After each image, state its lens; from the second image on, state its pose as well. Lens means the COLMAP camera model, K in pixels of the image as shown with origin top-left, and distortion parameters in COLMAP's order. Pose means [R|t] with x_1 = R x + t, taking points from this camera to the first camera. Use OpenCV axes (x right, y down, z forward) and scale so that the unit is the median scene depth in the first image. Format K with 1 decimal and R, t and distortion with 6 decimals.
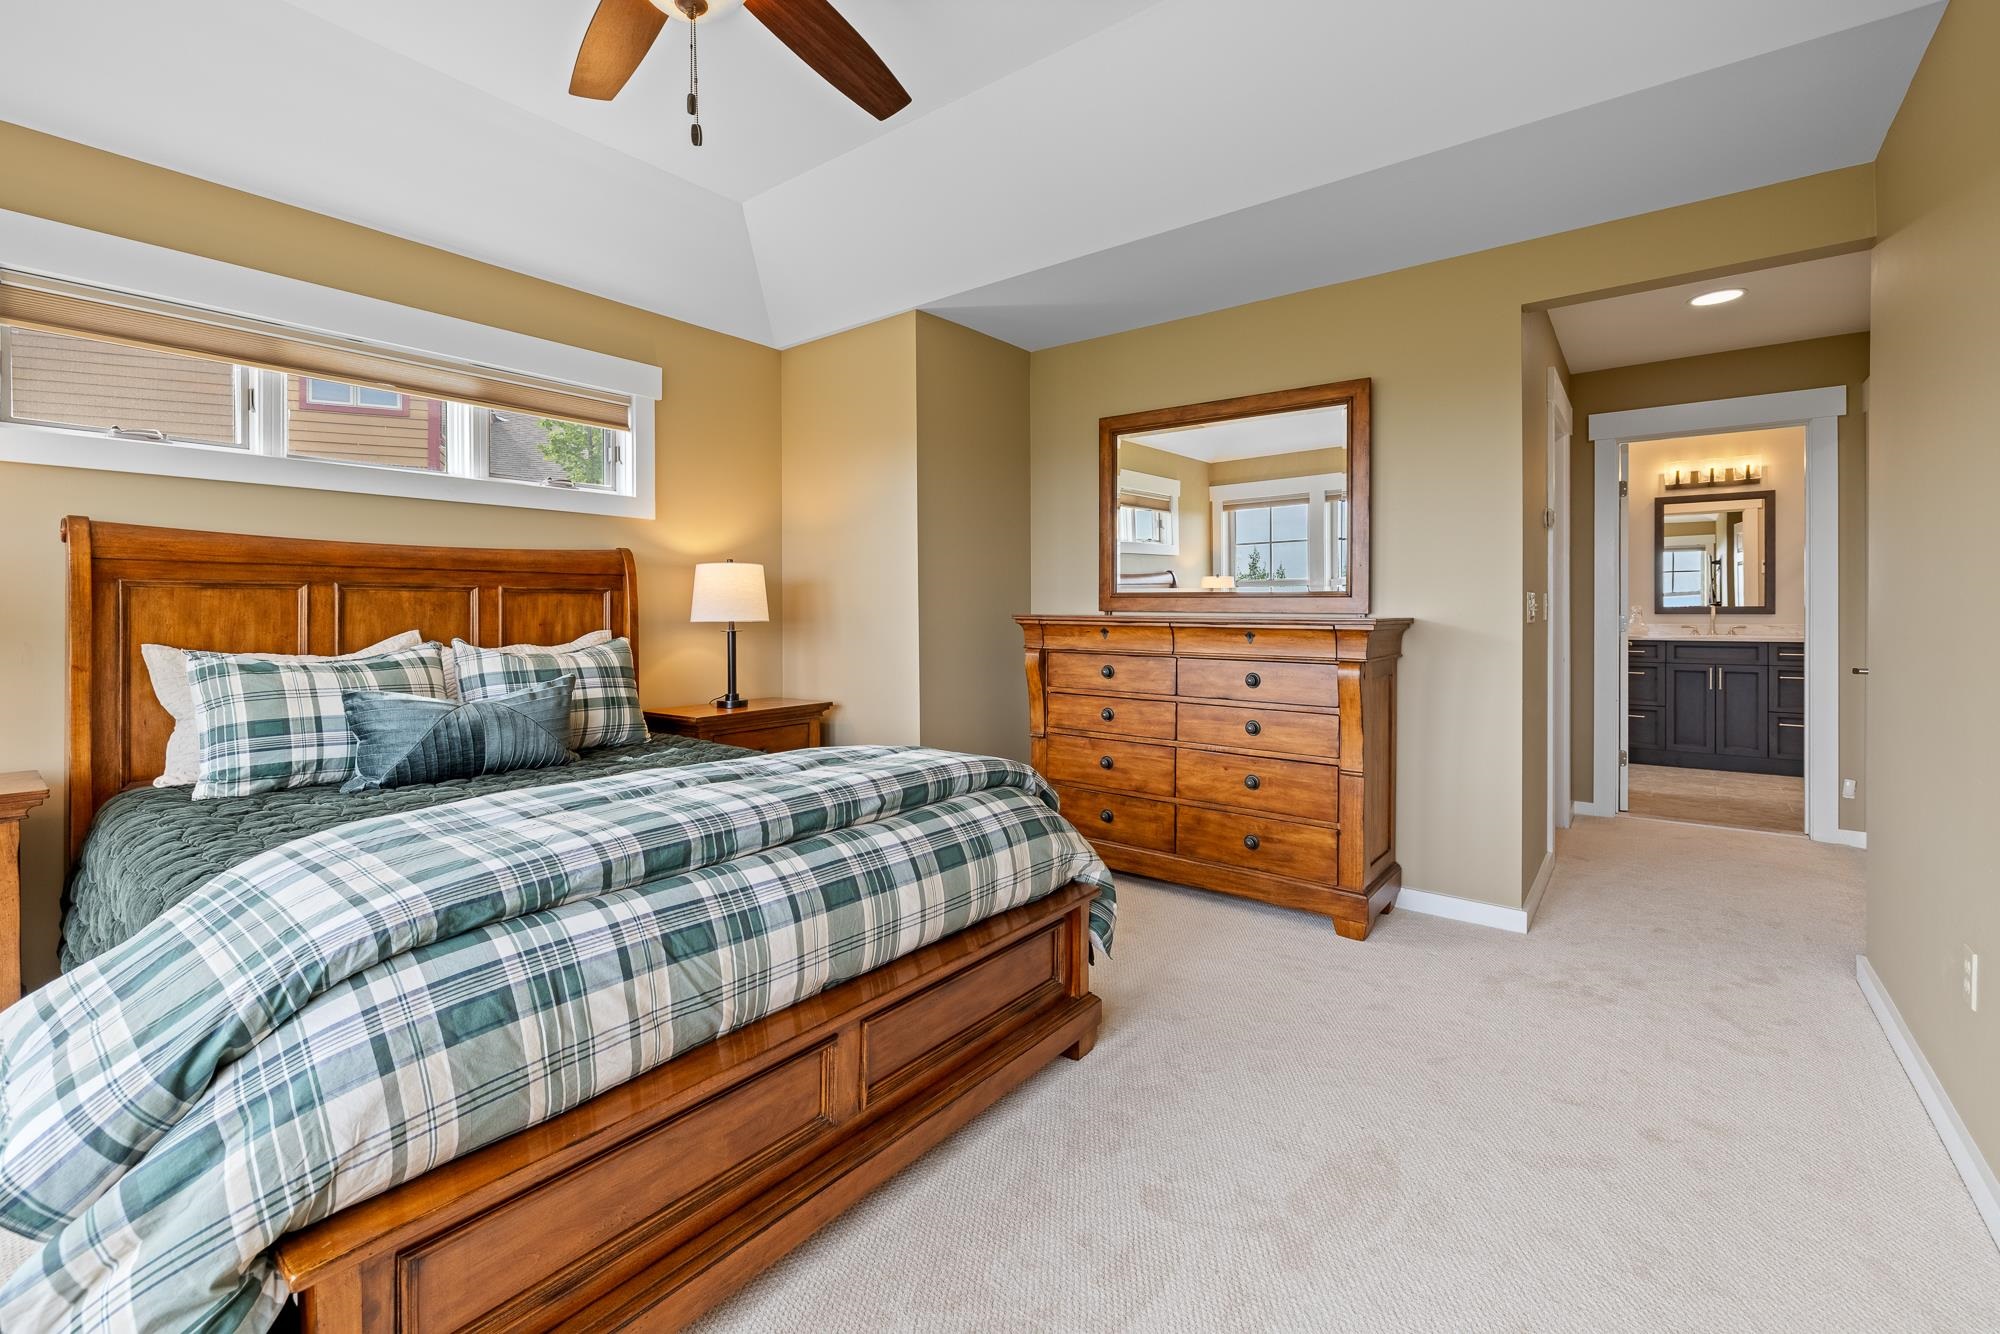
lens RADIAL K [[838.6, 0, 1008.1], [0, 838.6, 617.9], [0, 0, 1]] dist [0.000222, 0.000941]
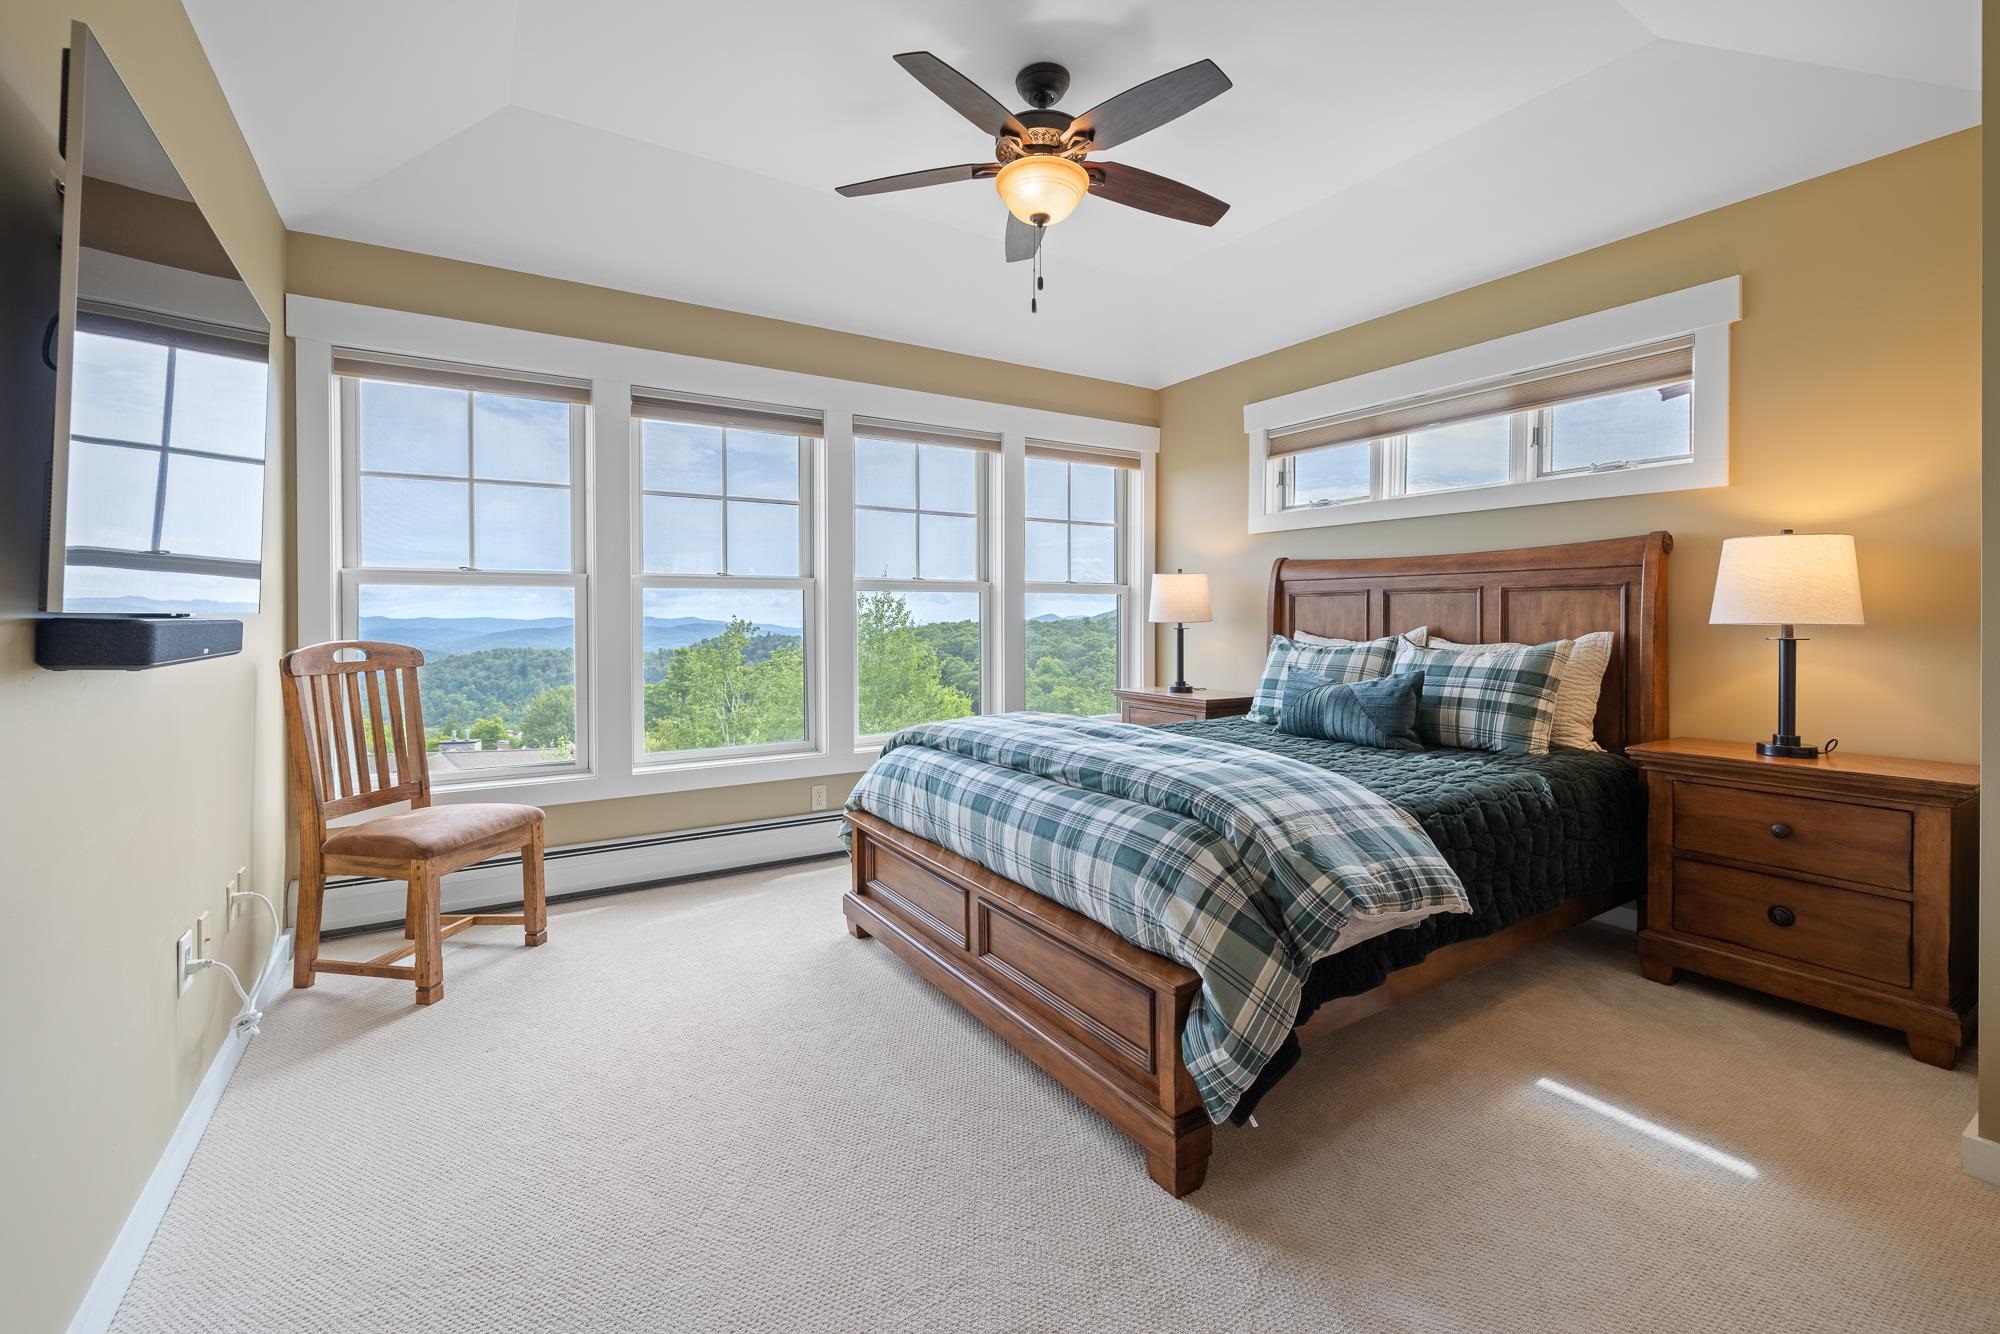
lens RADIAL K [[838.6, 0, 982.7], [0, 838.6, 624.4], [0, 0, 1]] dist [0.000222, 0.000941]
pose [[-0.337099, 0.013471, -0.941373, 0.582591], [-0.002321, 0.999883, 0.015139, -0.004181], [0.941466, 0.007288, -0.337028, 0.739731]]
